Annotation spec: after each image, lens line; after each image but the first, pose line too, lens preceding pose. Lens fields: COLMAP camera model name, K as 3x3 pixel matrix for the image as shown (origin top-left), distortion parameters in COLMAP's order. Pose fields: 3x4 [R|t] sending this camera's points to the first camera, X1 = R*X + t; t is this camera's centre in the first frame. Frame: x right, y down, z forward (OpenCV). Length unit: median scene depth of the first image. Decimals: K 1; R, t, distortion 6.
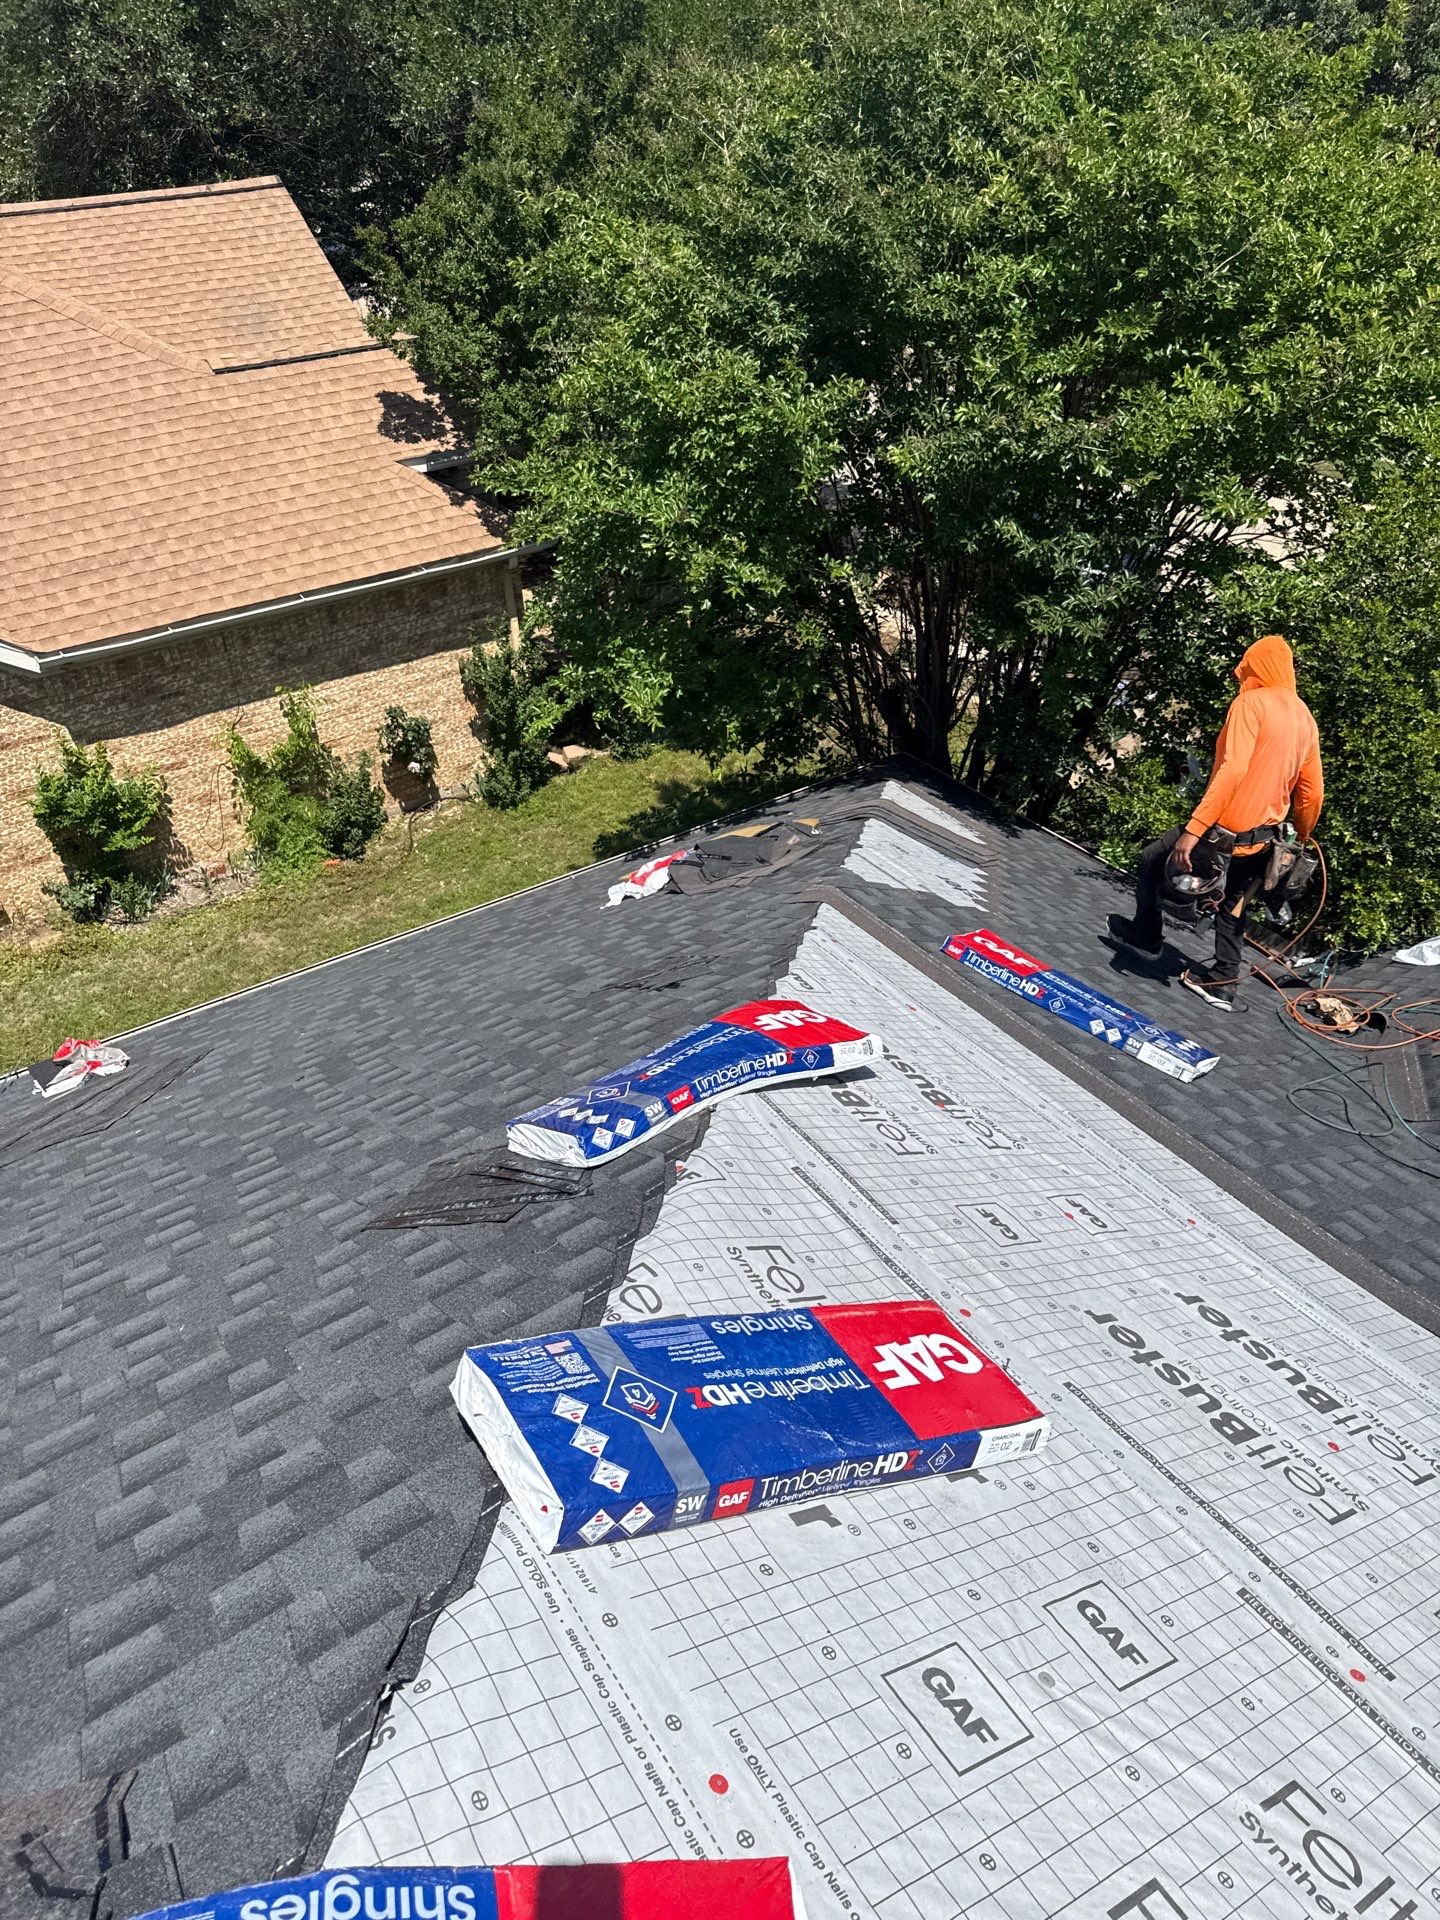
lens RADIAL K [[1349.9, 0, 751.2], [0, 1349.9, 958.7], [0, 0, 1]] dist [0.037021, -0.028660]
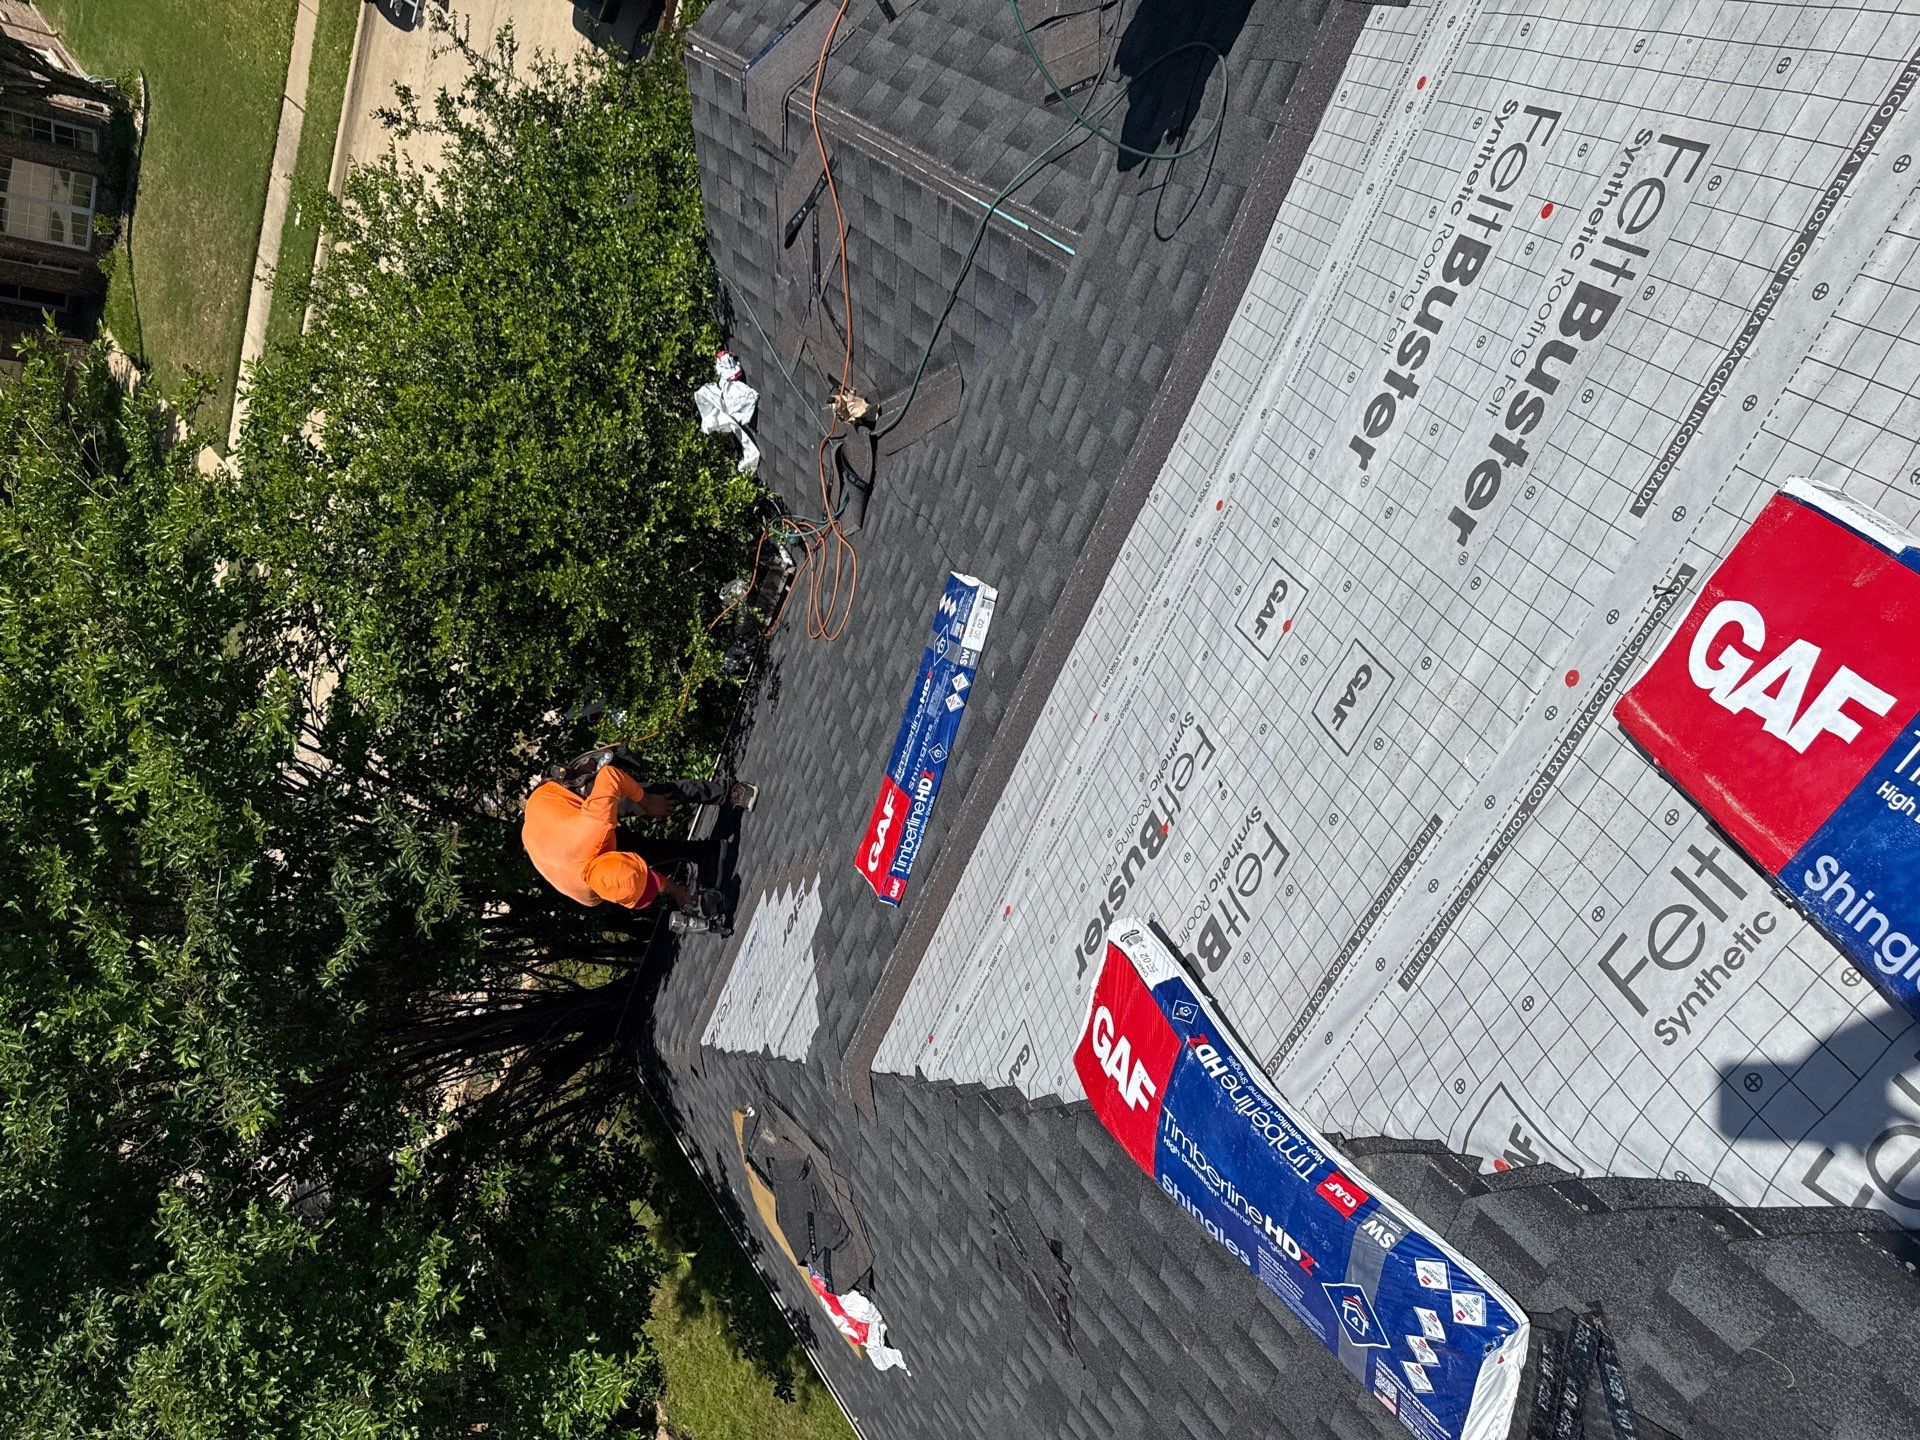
lens RADIAL K [[1349.9, 0, 939.0], [0, 1349.9, 722.5], [0, 0, 1]] dist [0.037021, -0.028660]
pose [[-0.234230, -0.929389, 0.285259, 0.010018], [0.968662, -0.198166, 0.149747, -0.085164], [-0.082644, 0.311395, 0.946680, 0.220980]]
